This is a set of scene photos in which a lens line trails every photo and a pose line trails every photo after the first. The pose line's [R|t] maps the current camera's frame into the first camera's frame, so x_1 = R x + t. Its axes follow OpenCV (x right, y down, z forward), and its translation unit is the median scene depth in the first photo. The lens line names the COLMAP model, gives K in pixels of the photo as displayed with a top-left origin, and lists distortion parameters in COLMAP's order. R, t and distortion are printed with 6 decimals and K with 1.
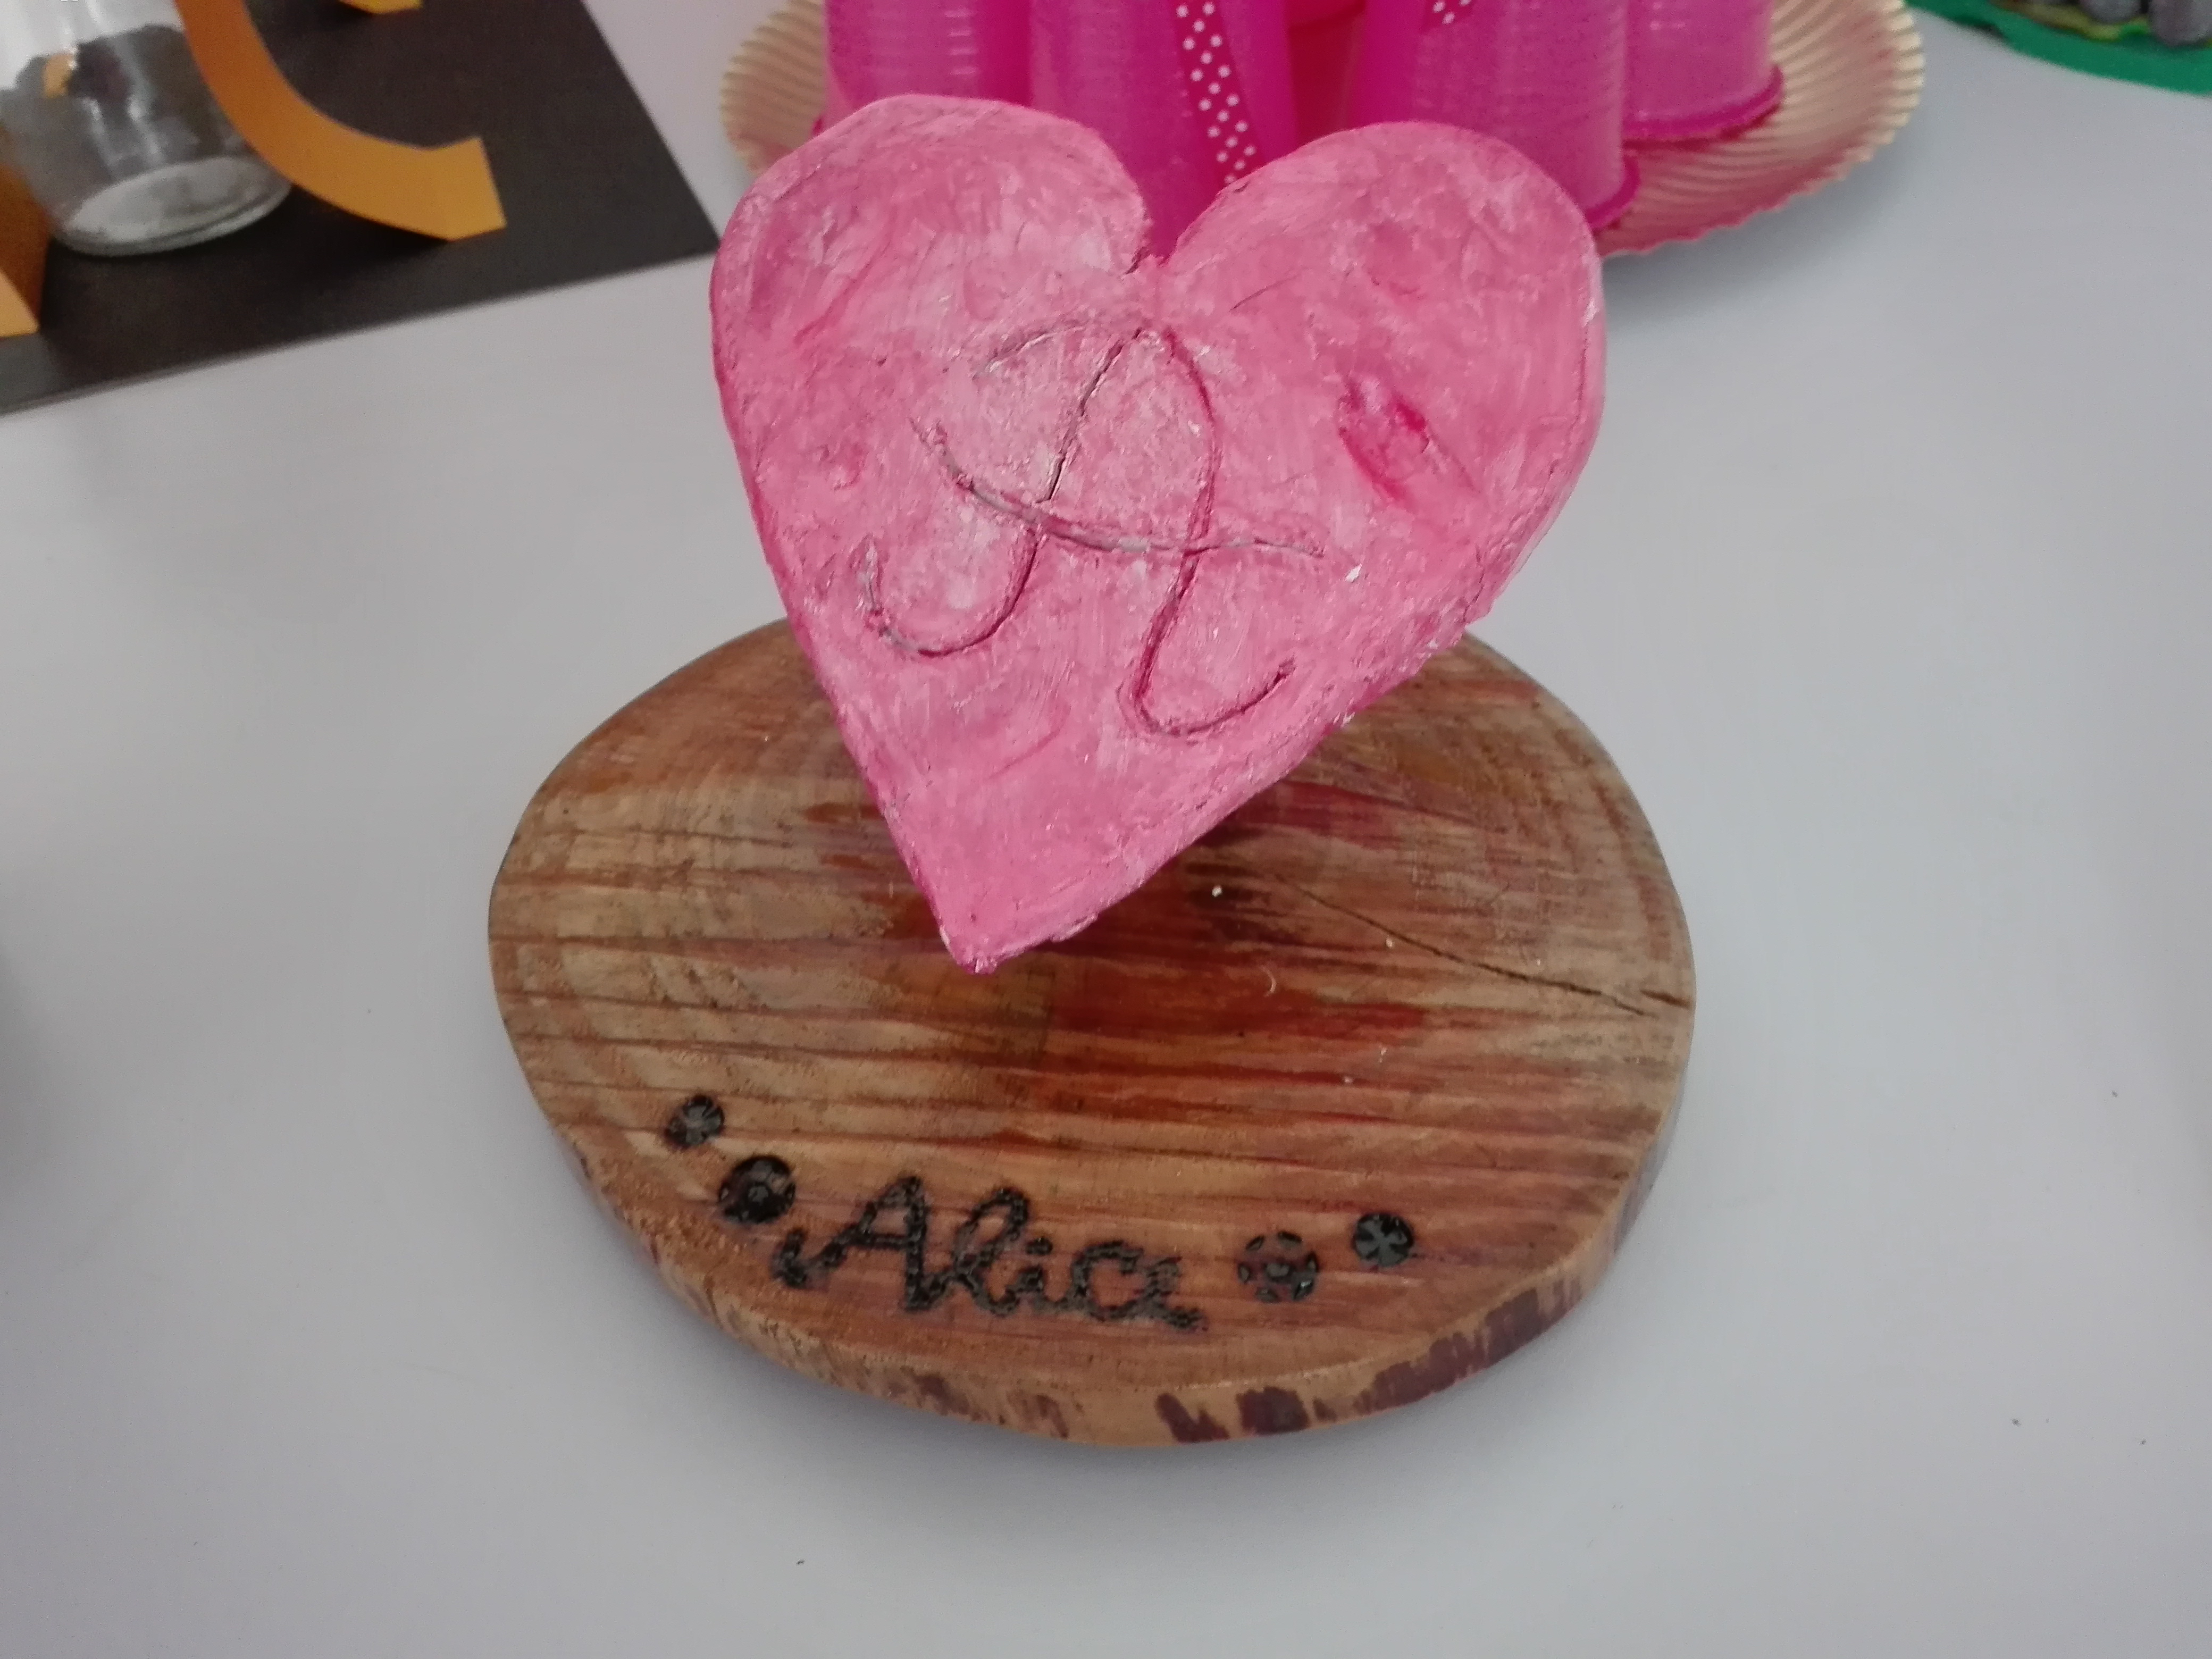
lens RADIAL K [[1815.0, 0, 1106.0], [0, 1815.0, 829.5], [0, 0, 1]] dist [0.091199, -0.224966]
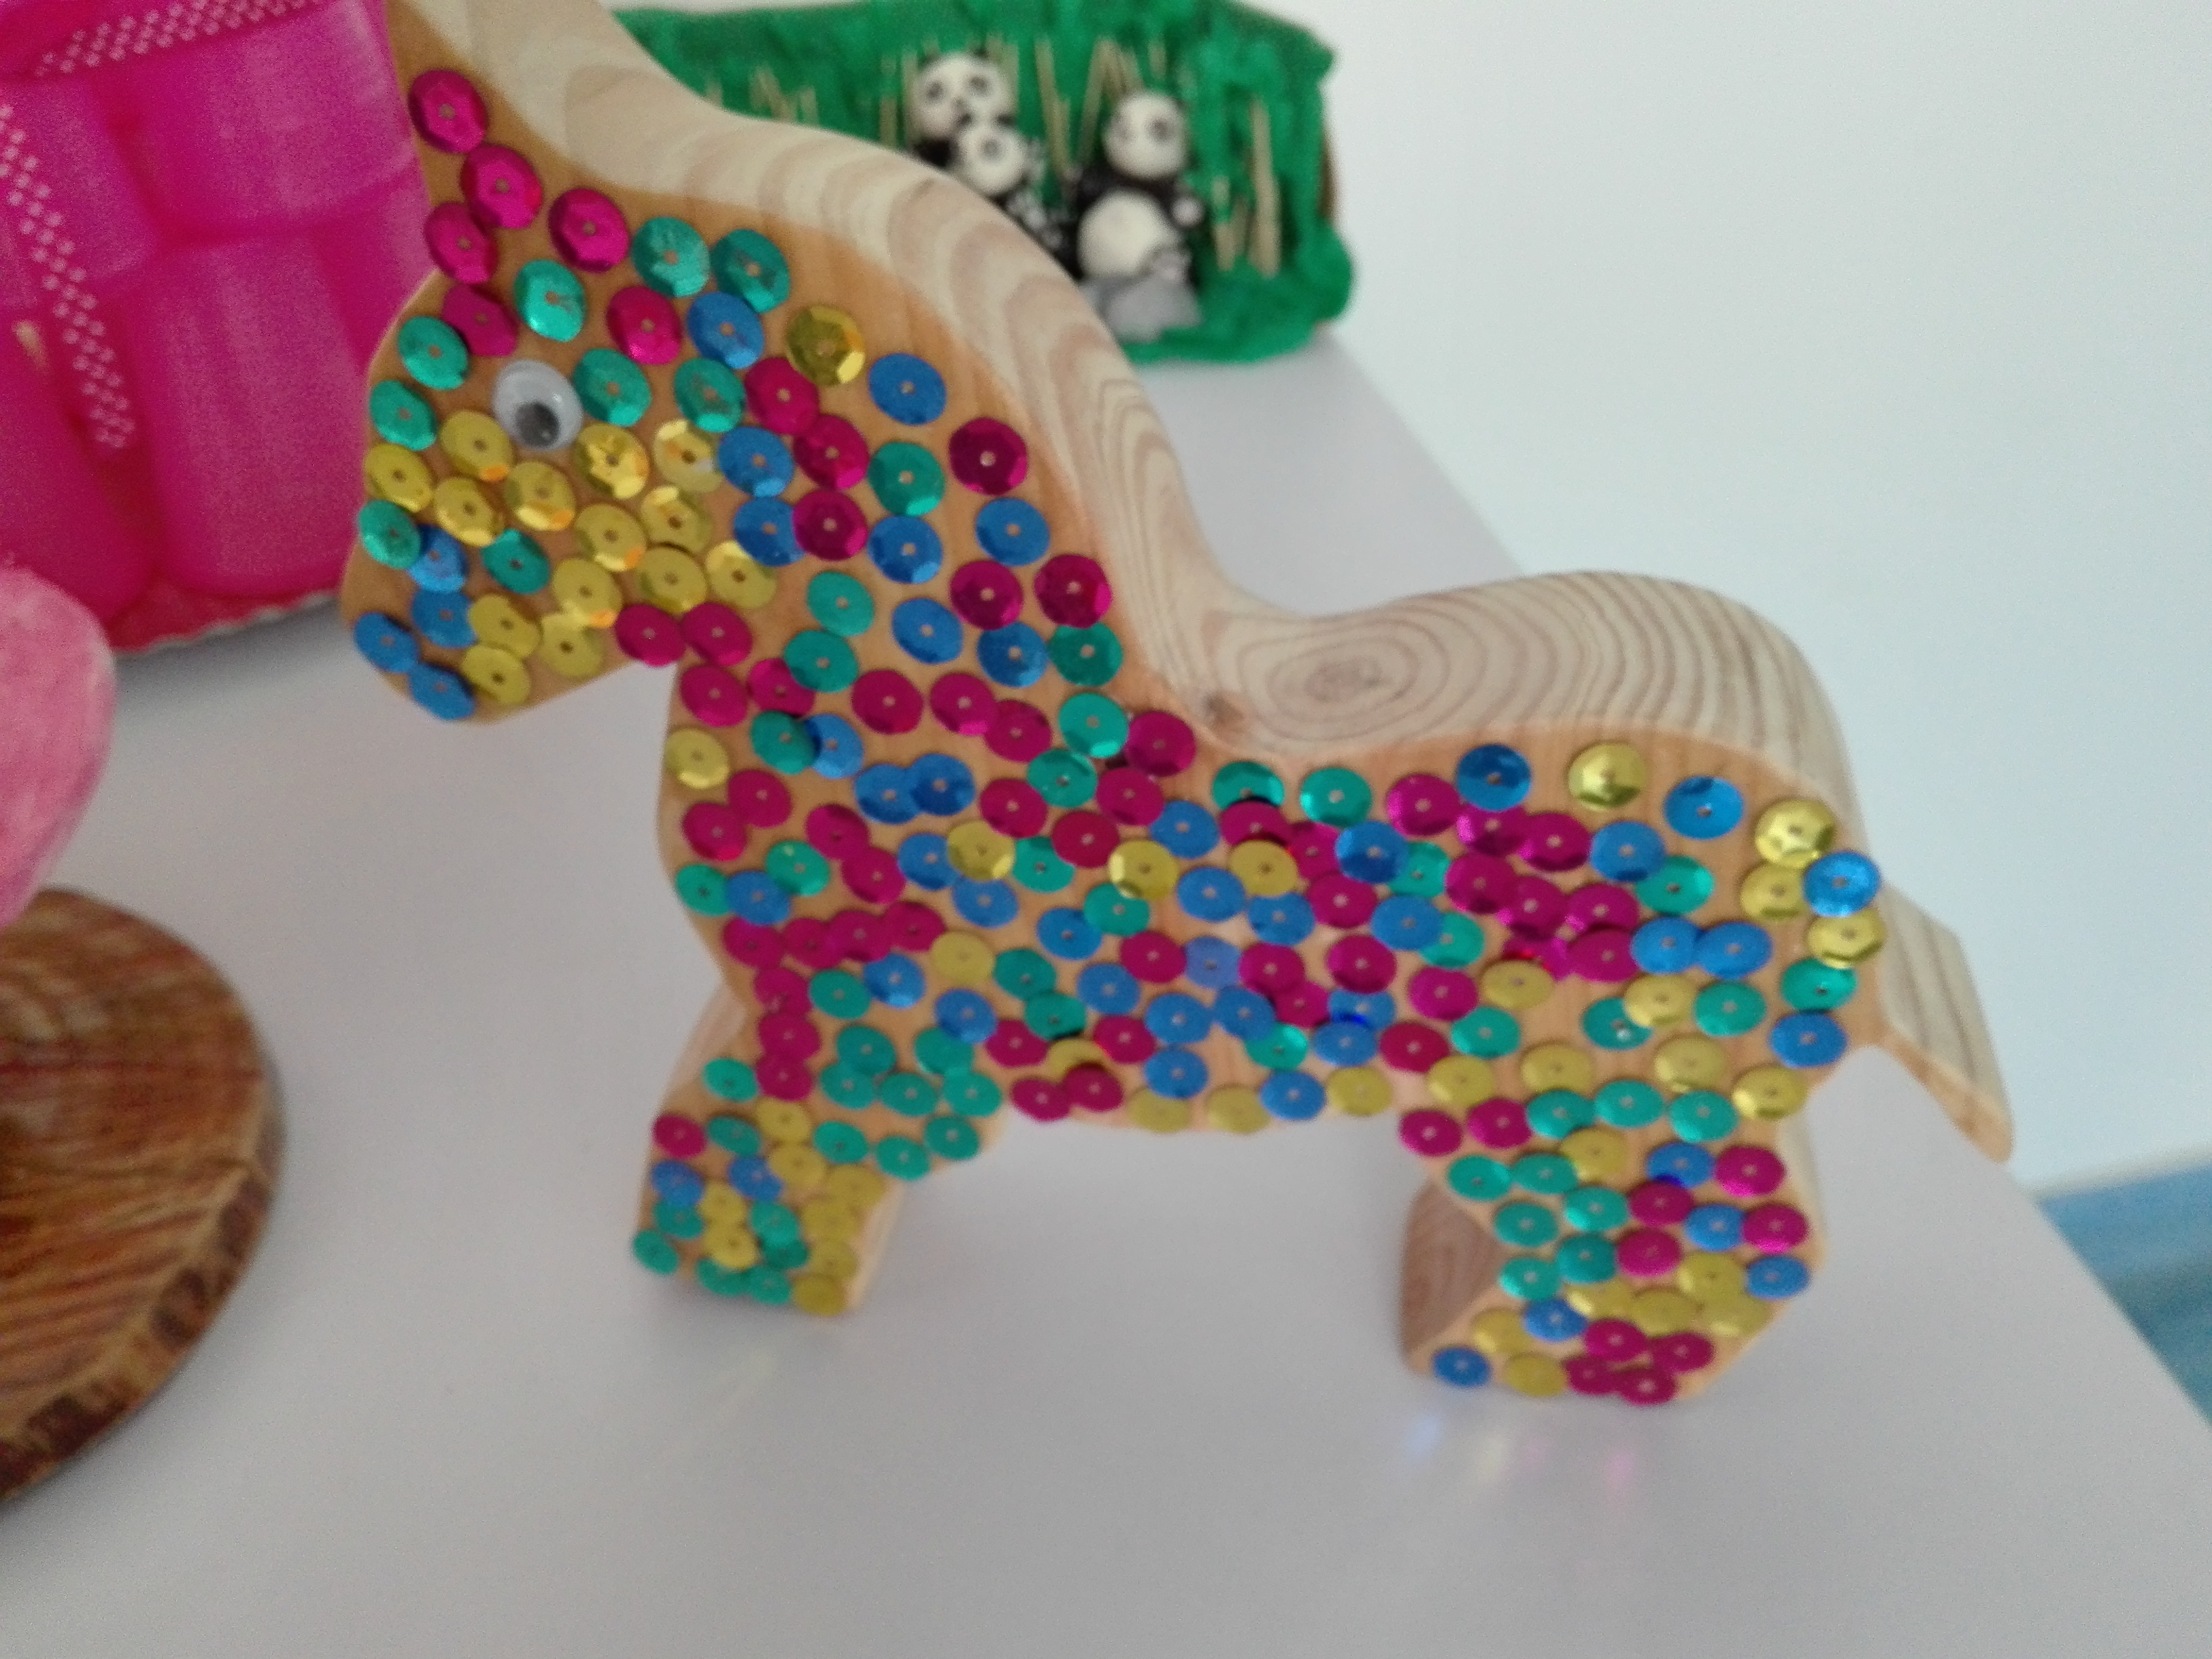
lens RADIAL K [[1816.1, 0, 1078.6], [0, 1816.1, 830.4], [0, 0, 1]] dist [0.094001, -0.224286]
pose [[0.934905, -0.212185, 0.284484, 0.570771], [0.246595, 0.964861, -0.090741, 0.136429], [-0.255234, 0.154987, 0.954377, -0.499756]]
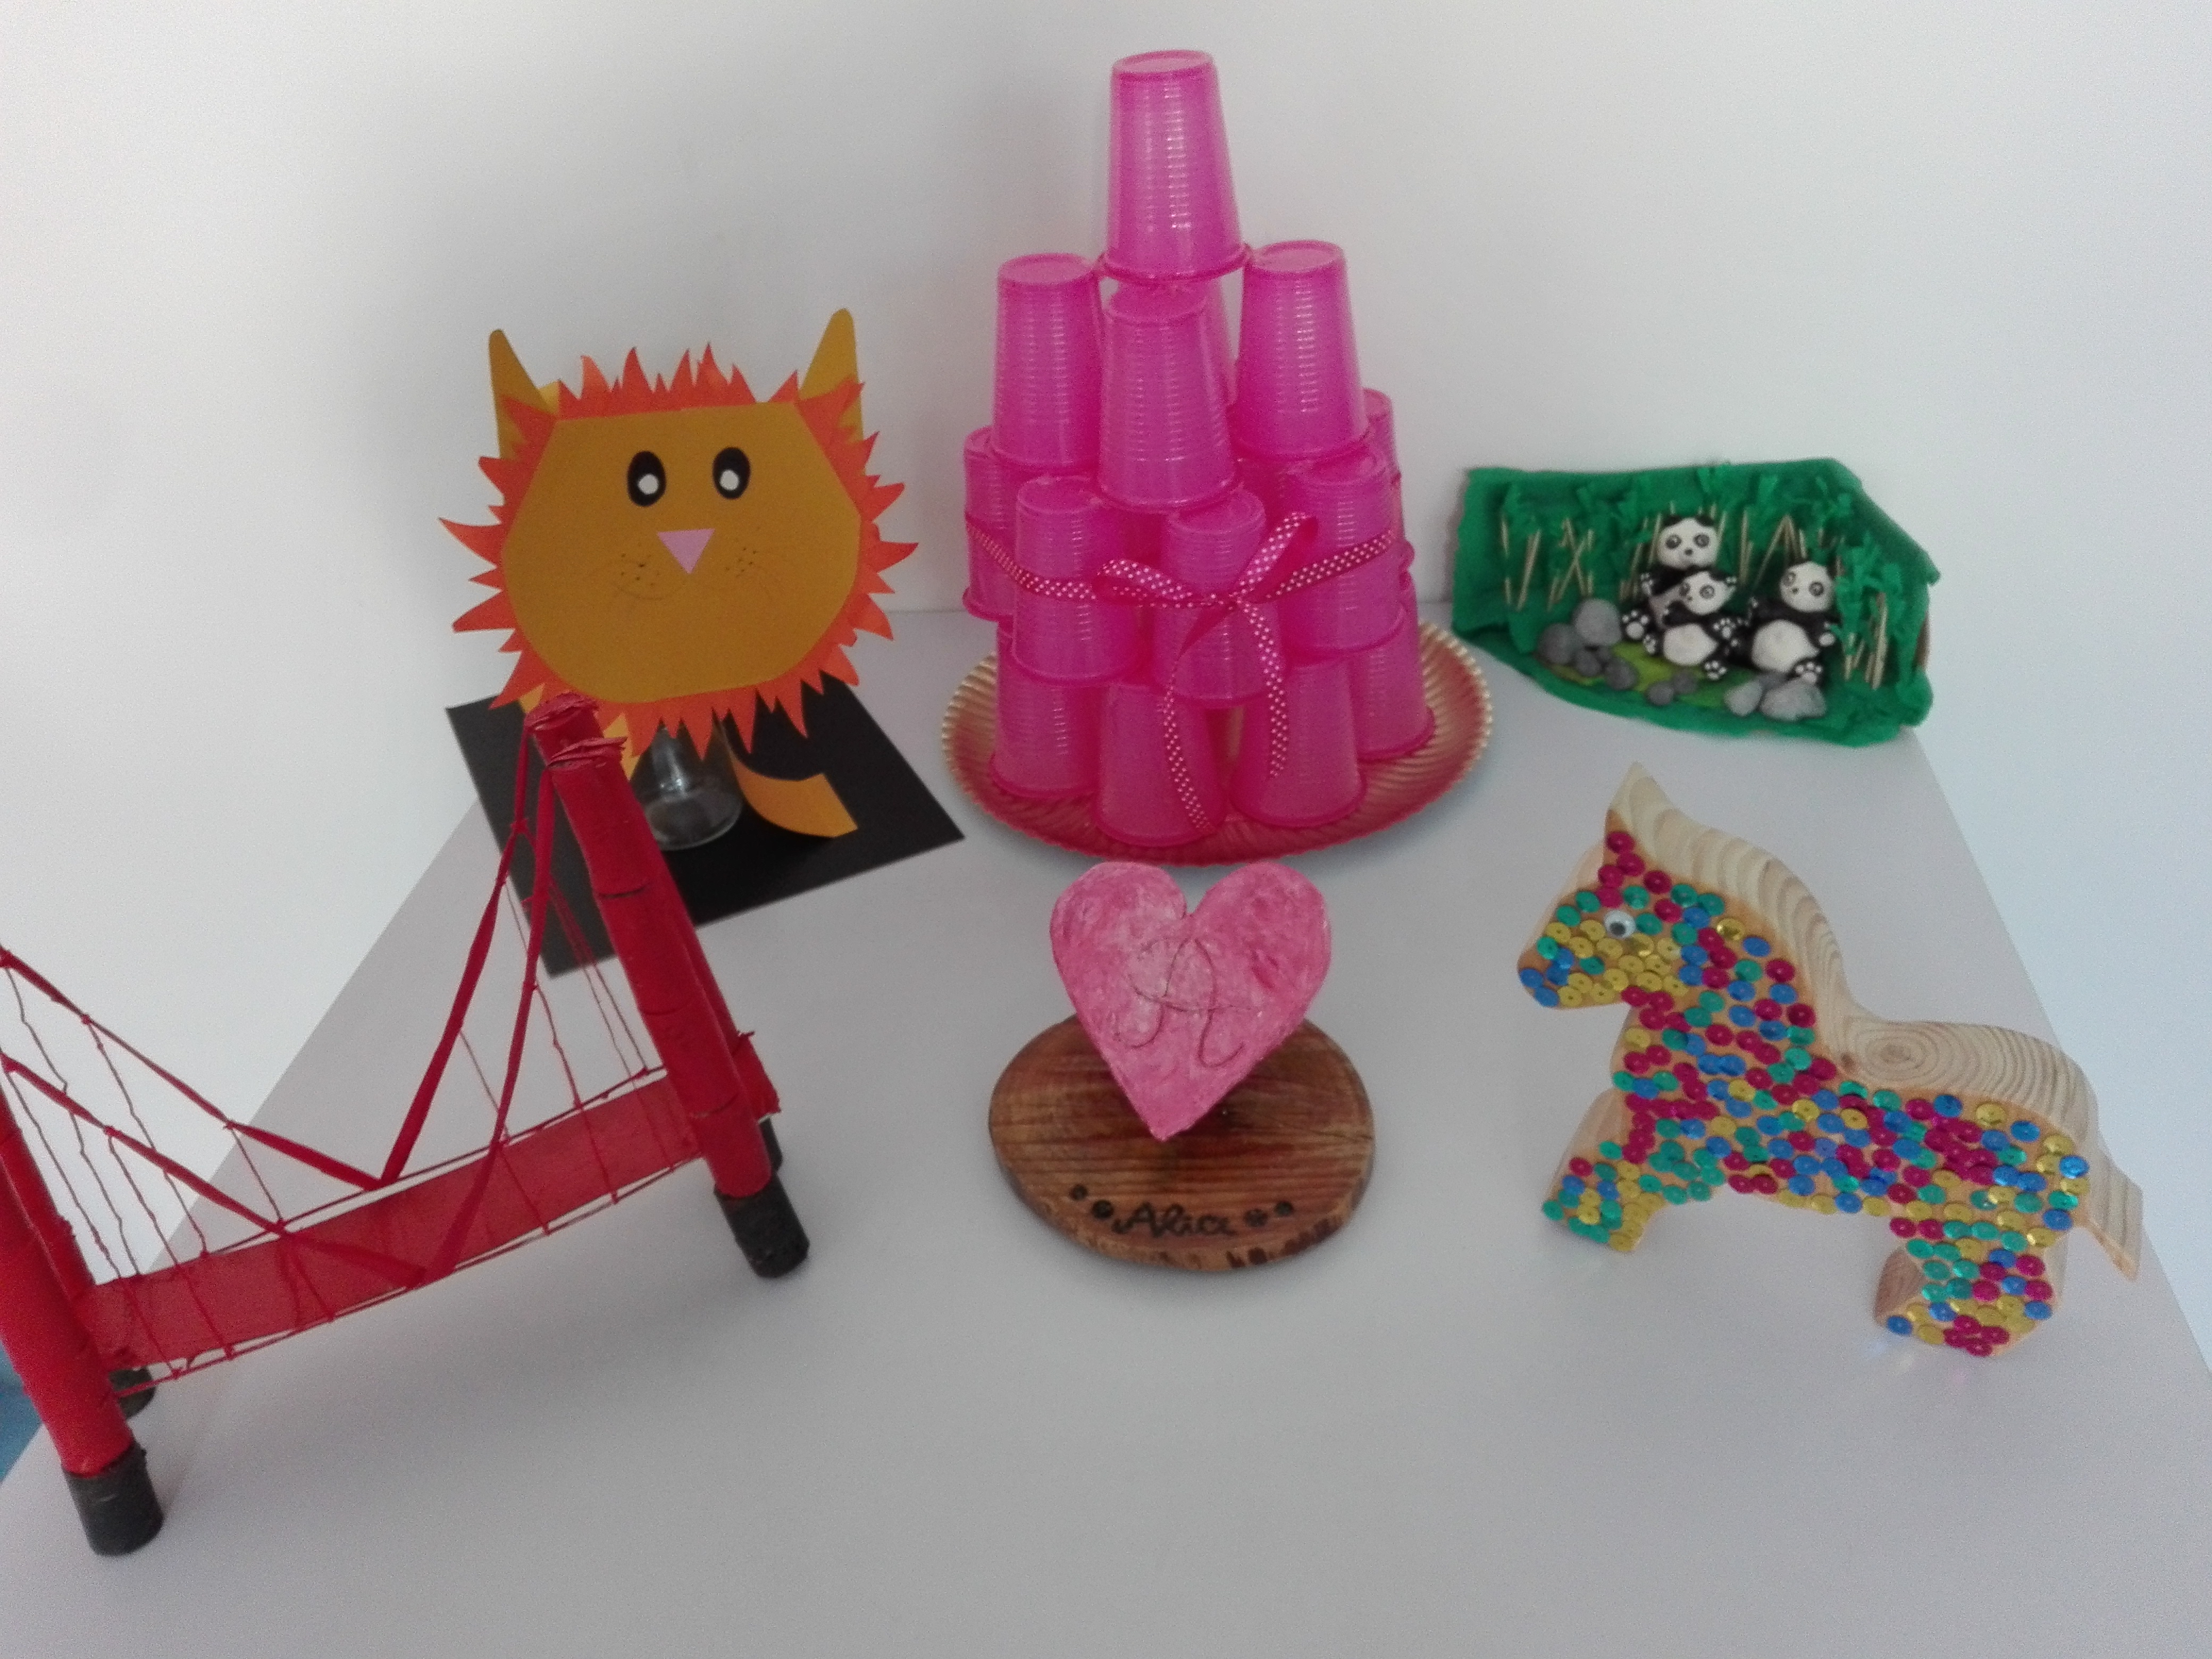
lens RADIAL K [[1816.1, 0, 1078.6], [0, 1816.1, 830.4], [0, 0, 1]] dist [0.094001, -0.224286]
pose [[0.997121, -0.064155, 0.040409, -0.308344], [0.068848, 0.989369, -0.128100, -0.068397], [-0.031762, 0.130513, 0.990938, -2.336495]]
